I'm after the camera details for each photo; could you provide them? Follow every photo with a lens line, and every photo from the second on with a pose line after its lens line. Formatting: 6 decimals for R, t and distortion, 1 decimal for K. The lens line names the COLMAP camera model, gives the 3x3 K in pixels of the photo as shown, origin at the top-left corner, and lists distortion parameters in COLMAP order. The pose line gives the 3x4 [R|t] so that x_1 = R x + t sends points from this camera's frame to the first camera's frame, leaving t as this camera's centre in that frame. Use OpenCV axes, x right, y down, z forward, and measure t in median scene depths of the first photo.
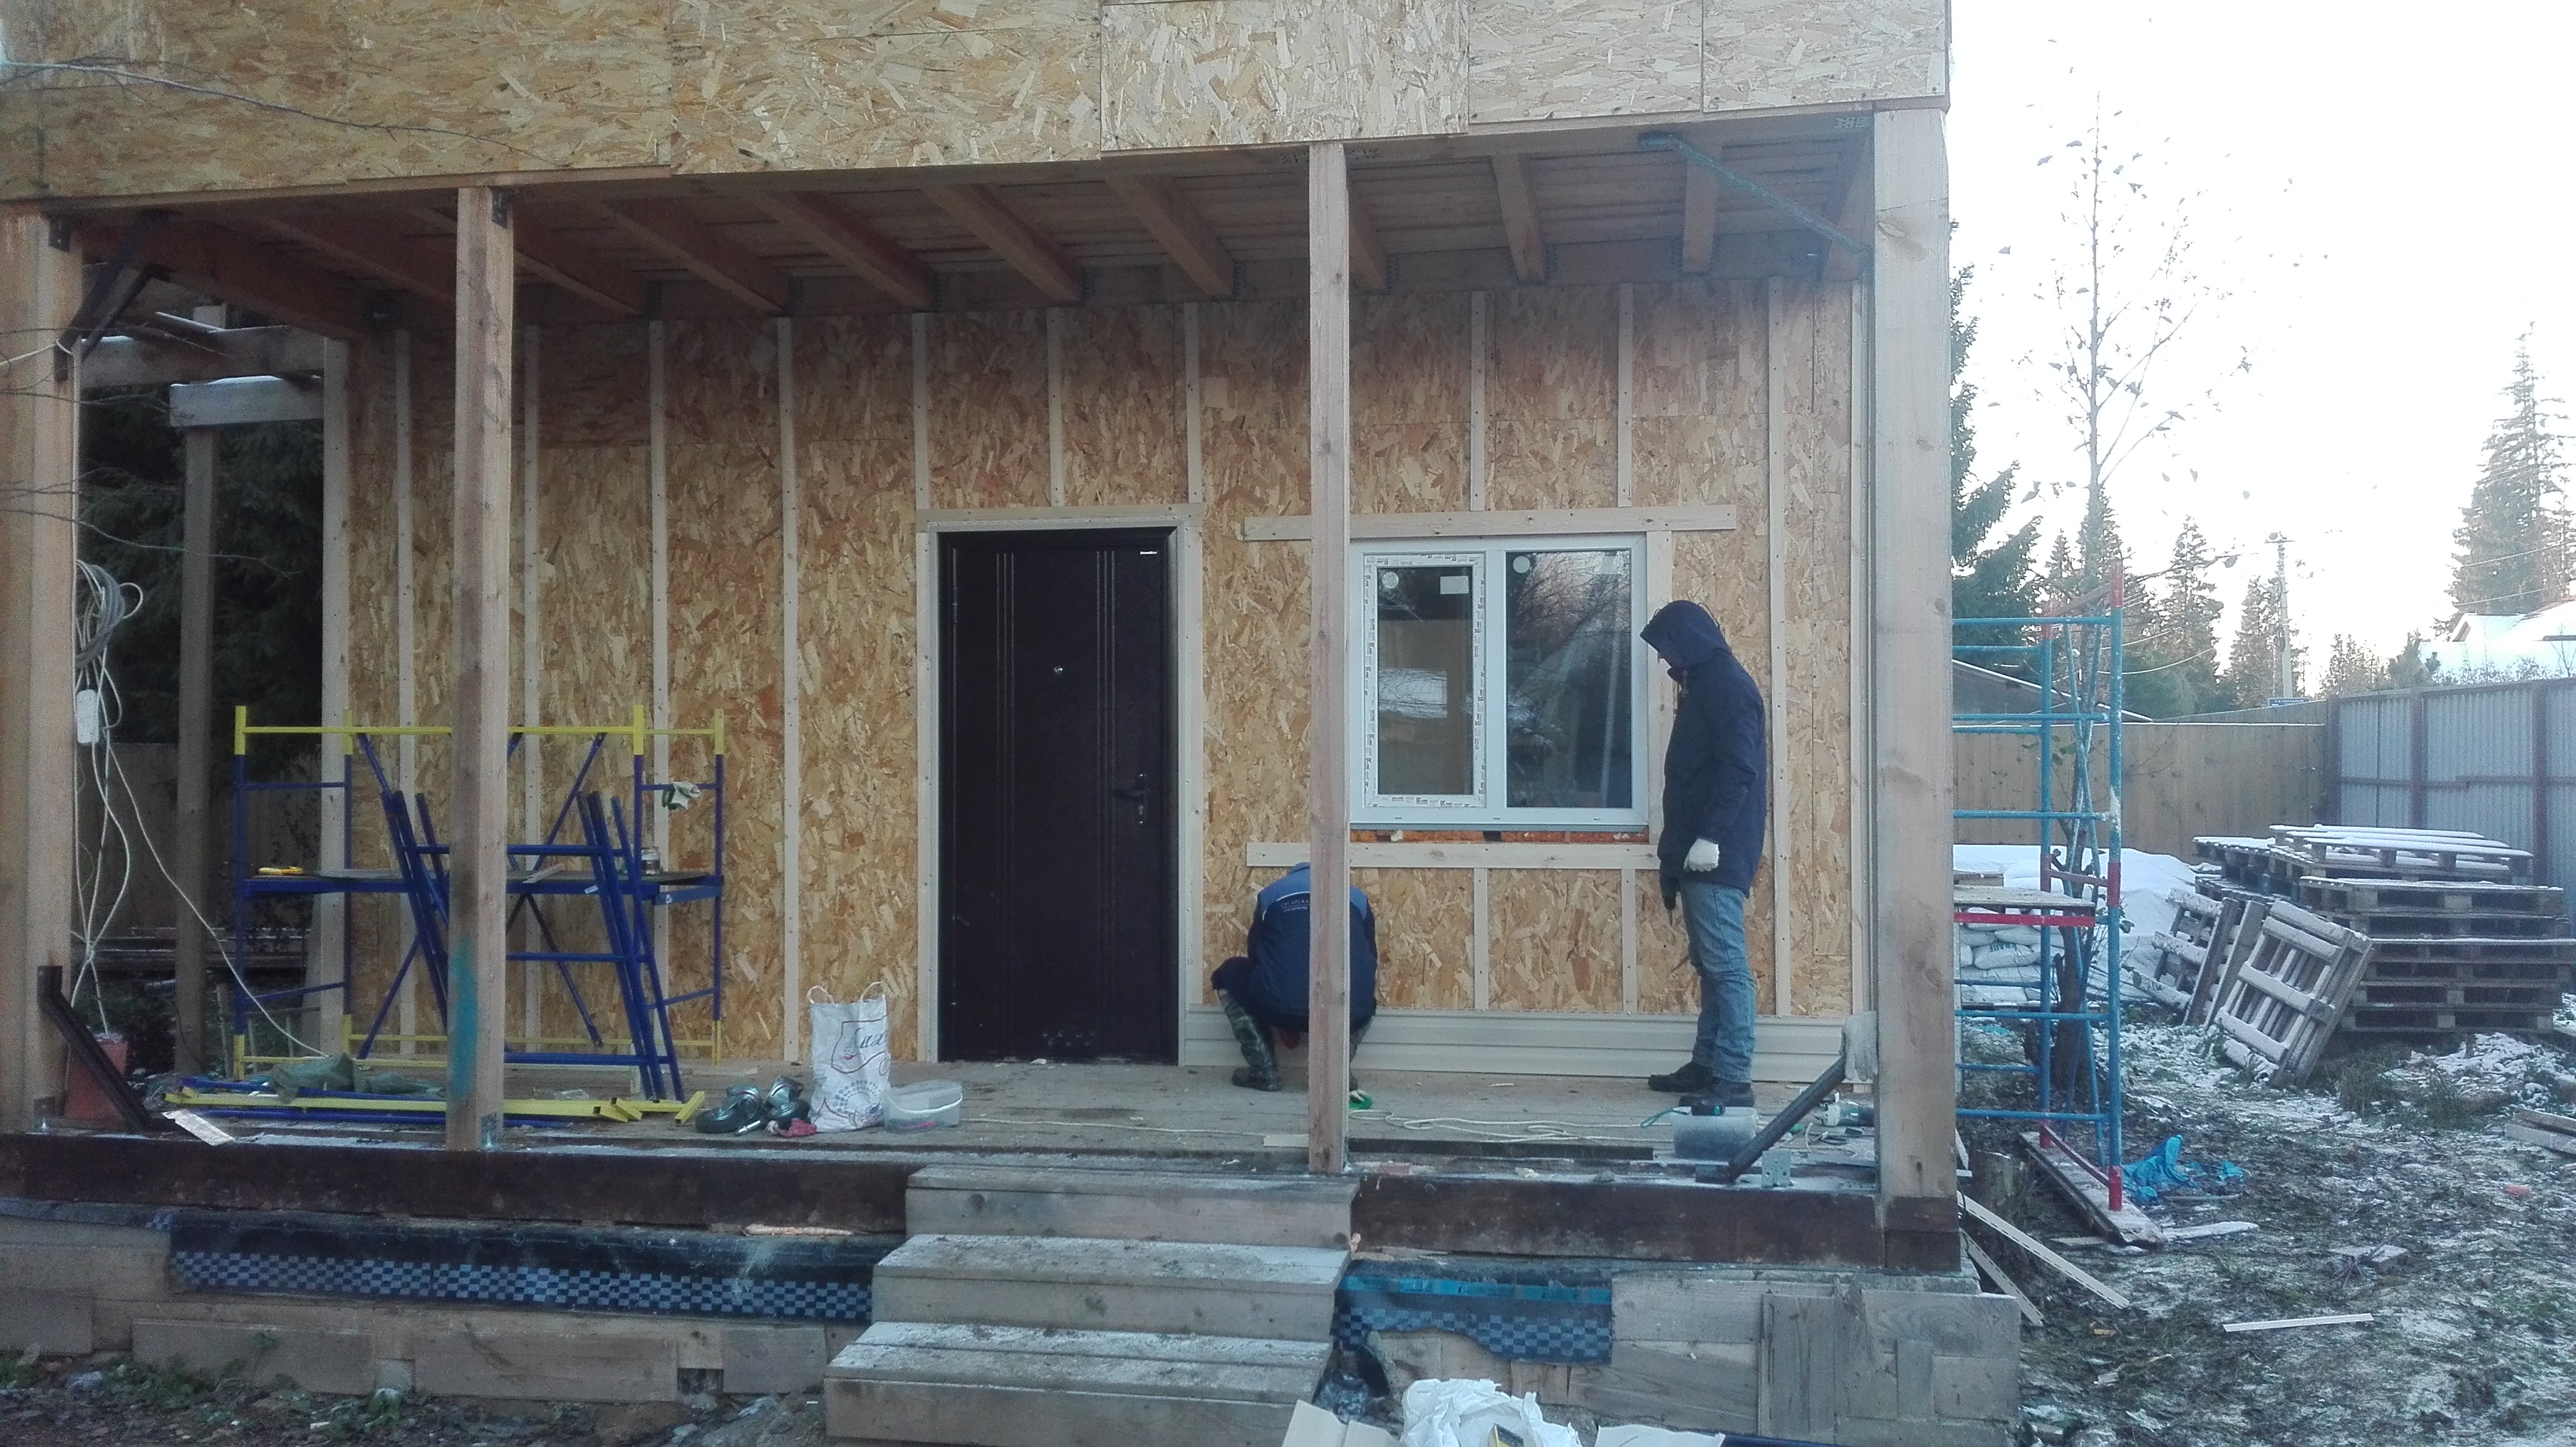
lens RADIAL K [[2129.2, 0, 1310.9], [0, 2129.2, 734.9], [0, 0, 1]] dist [0.118757, -0.238120]
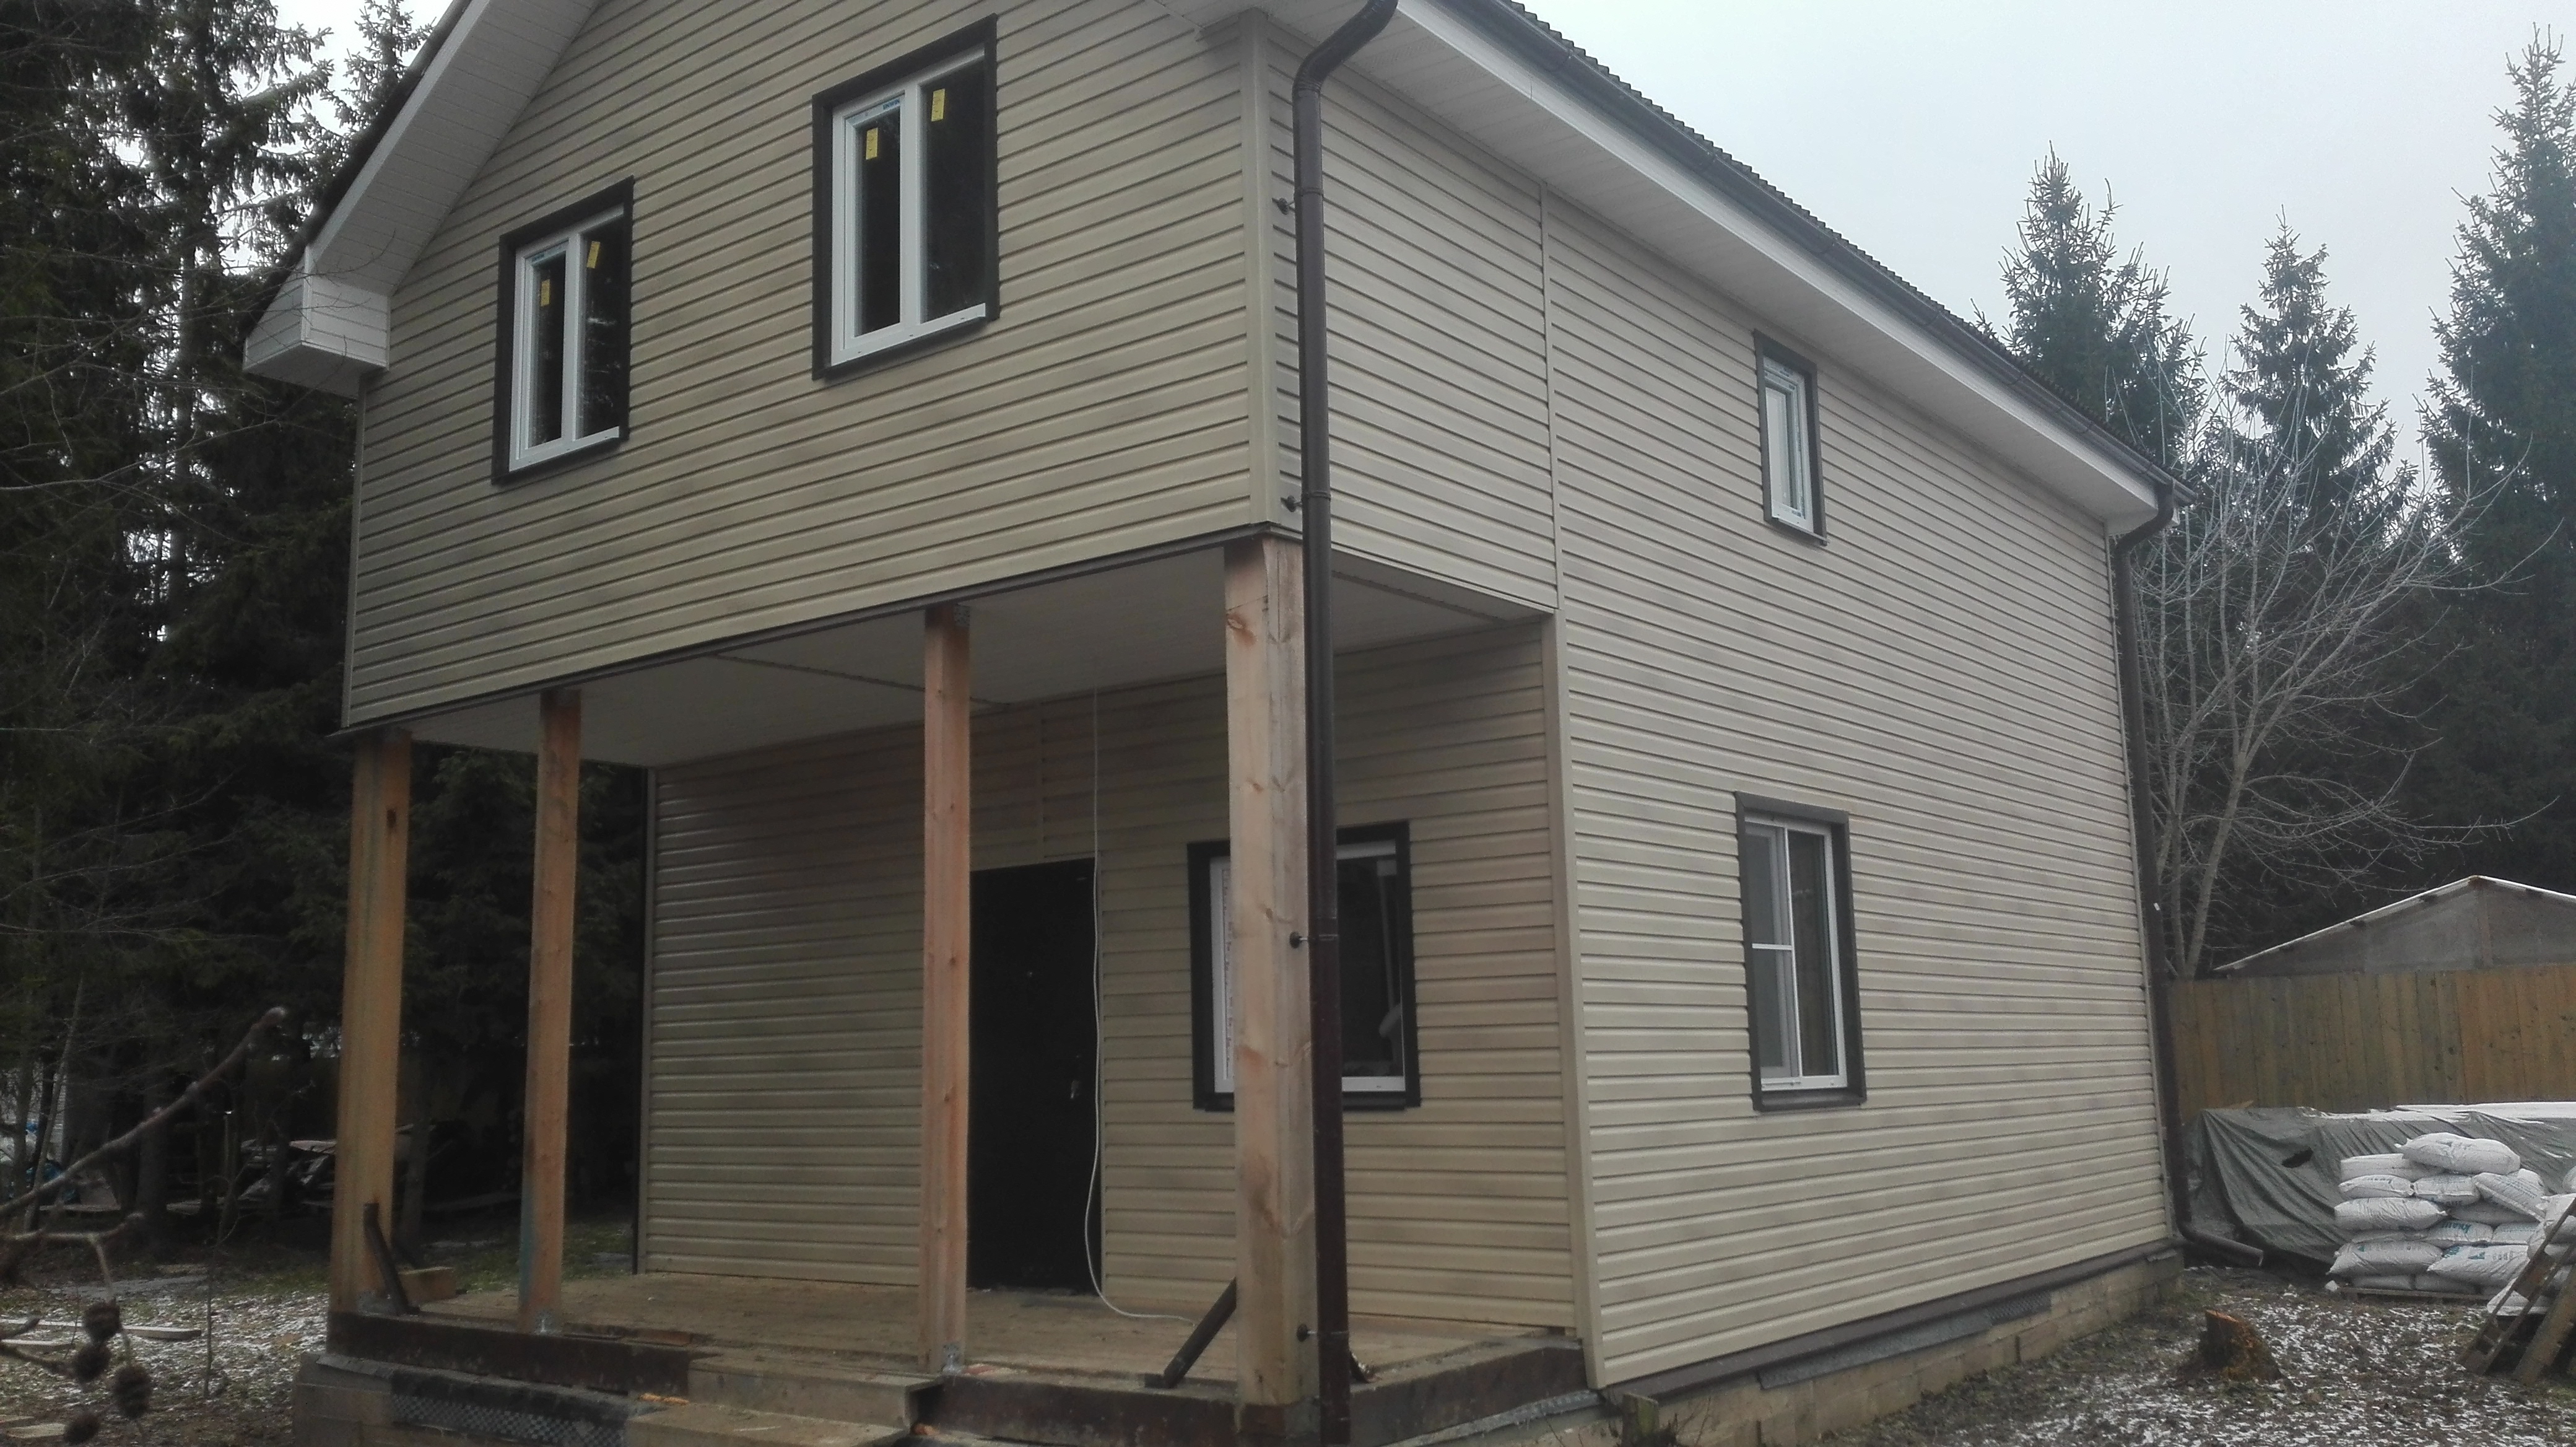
lens RADIAL K [[2129.2, 0, 1311.8], [0, 2129.2, 710.3], [0, 0, 1]] dist [0.118757, -0.238120]
pose [[0.881798, -0.097830, -0.461369, 0.851327], [0.036423, 0.989454, -0.140192, -0.001732], [0.470219, 0.106816, 0.876062, -0.085384]]
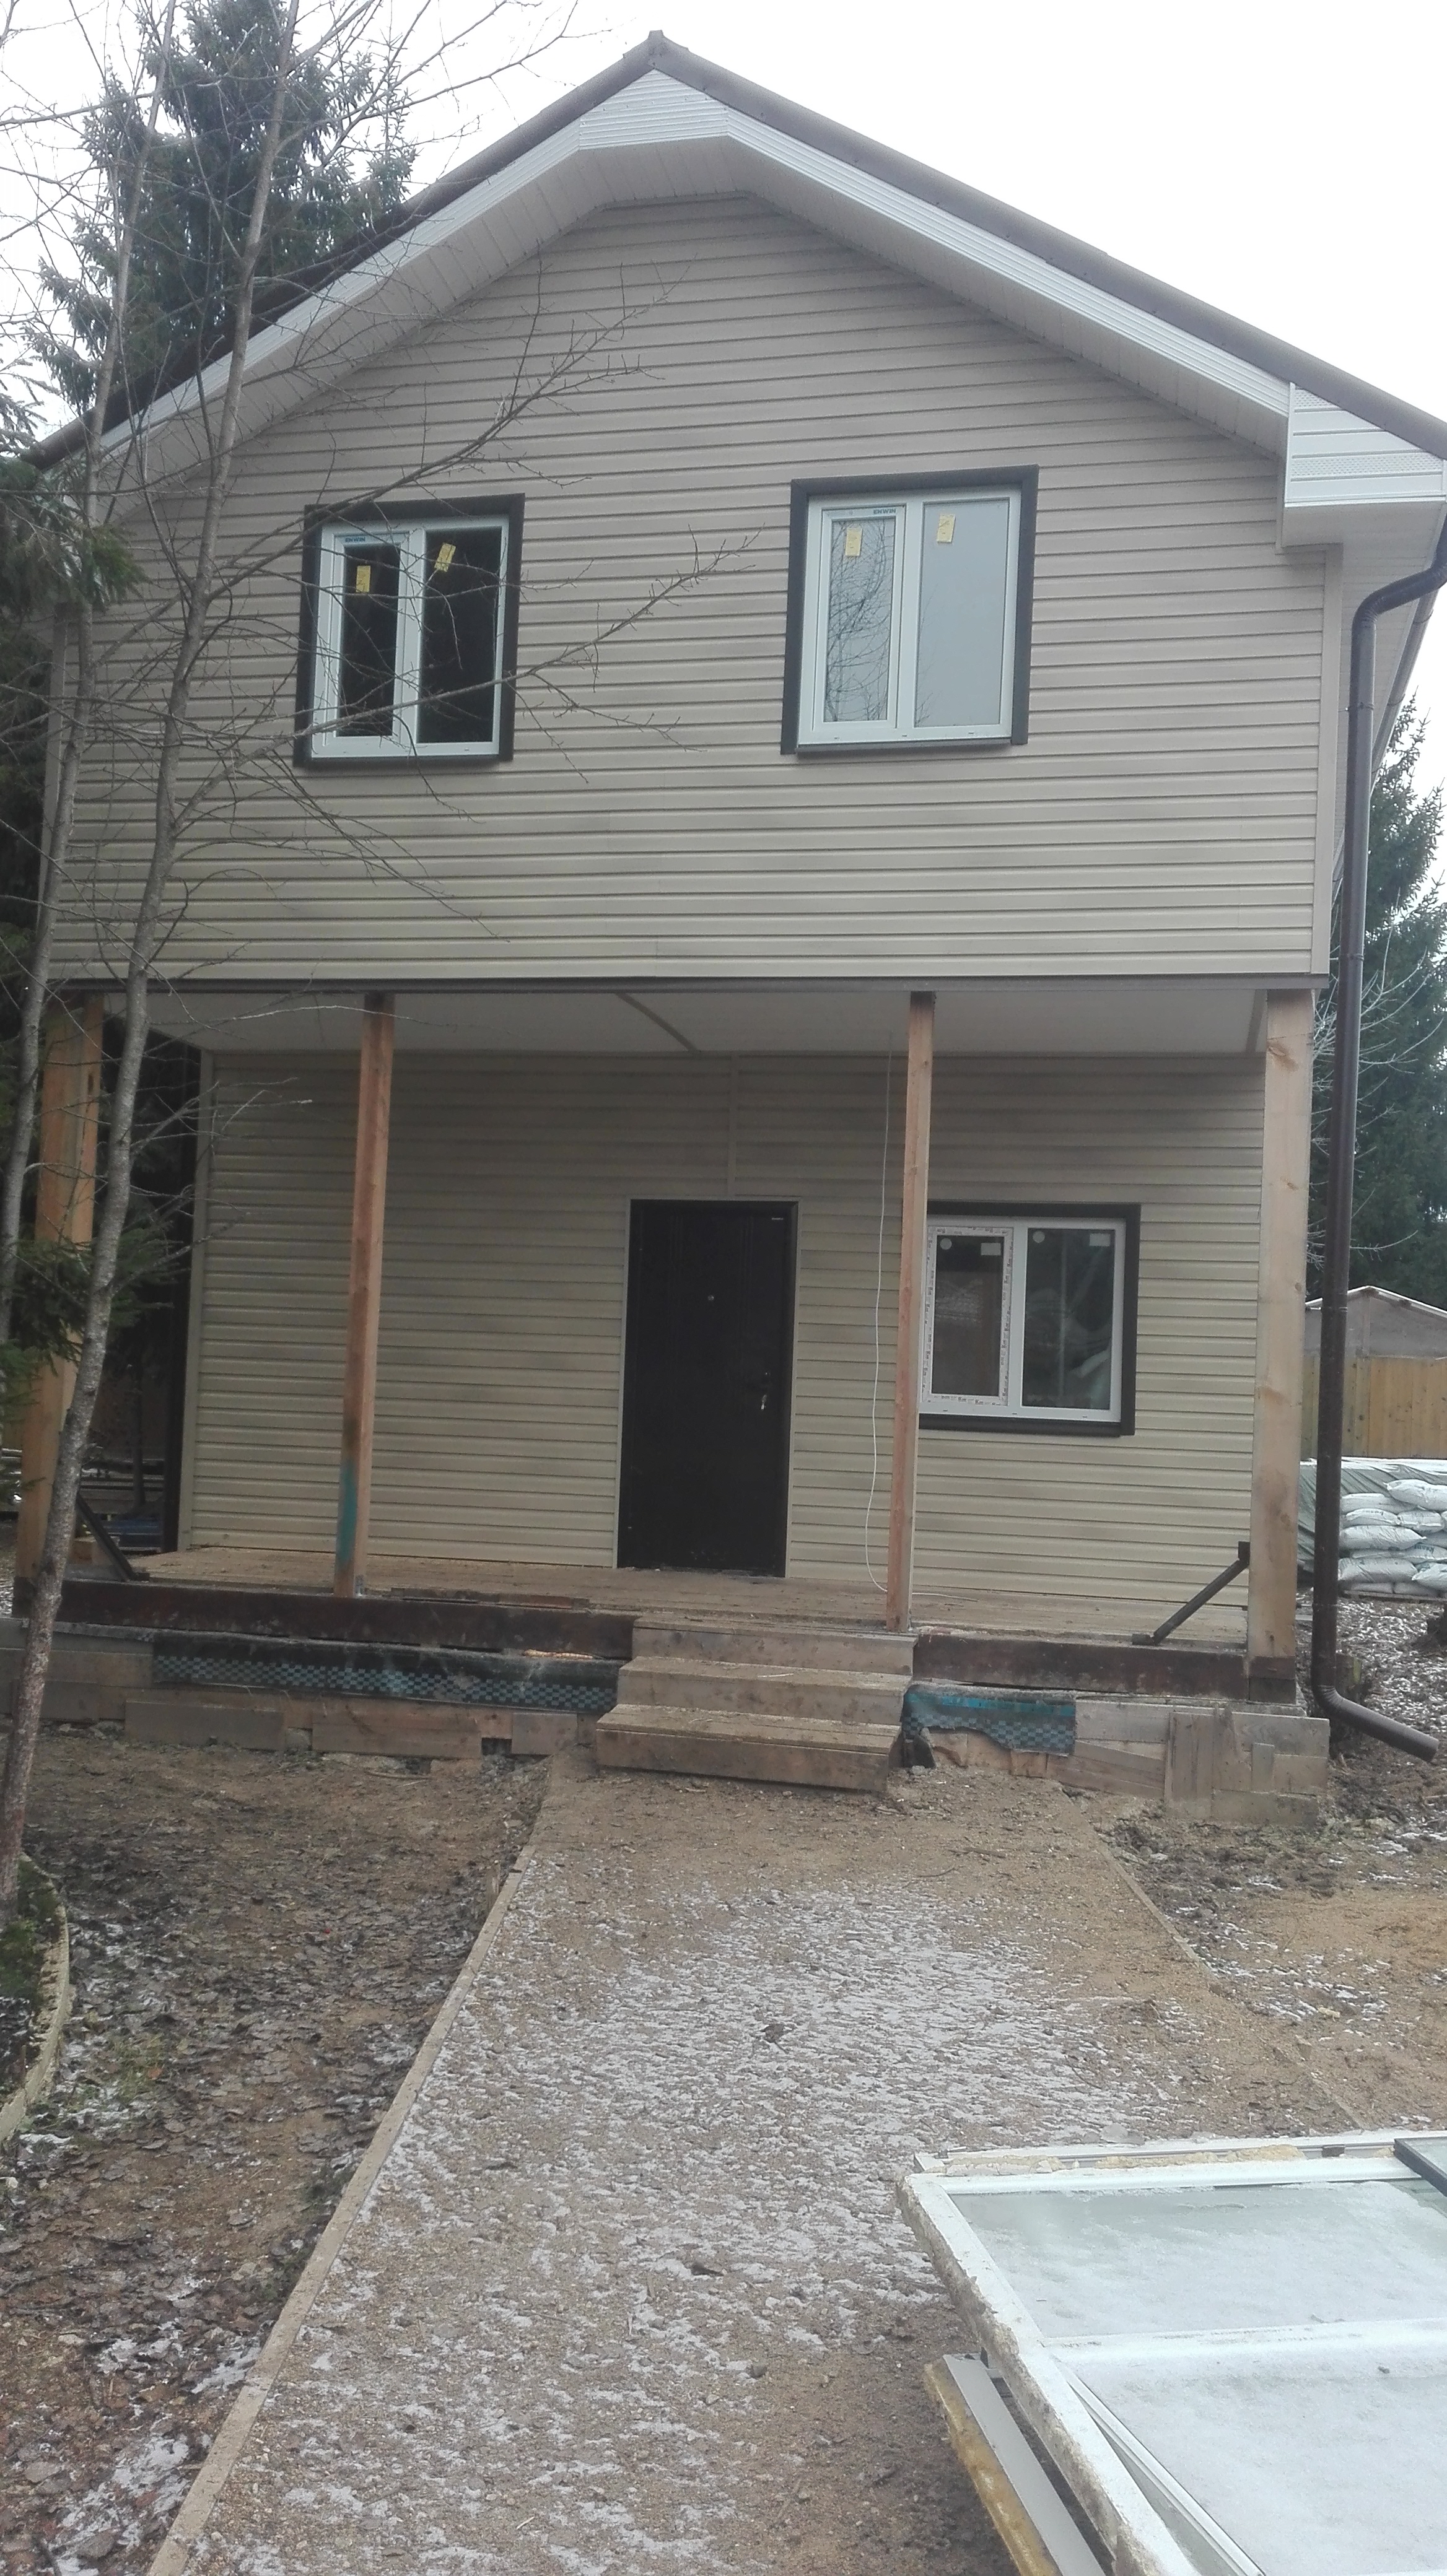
lens RADIAL K [[2129.2, 0, 744.8], [0, 2129.2, 1306.2], [0, 0, 1]] dist [0.118757, -0.238120]
pose [[0.998389, 0.035688, -0.044105, -0.043583], [-0.036235, 0.999275, -0.011668, -0.012032], [0.043656, 0.013247, 0.998959, -0.575054]]
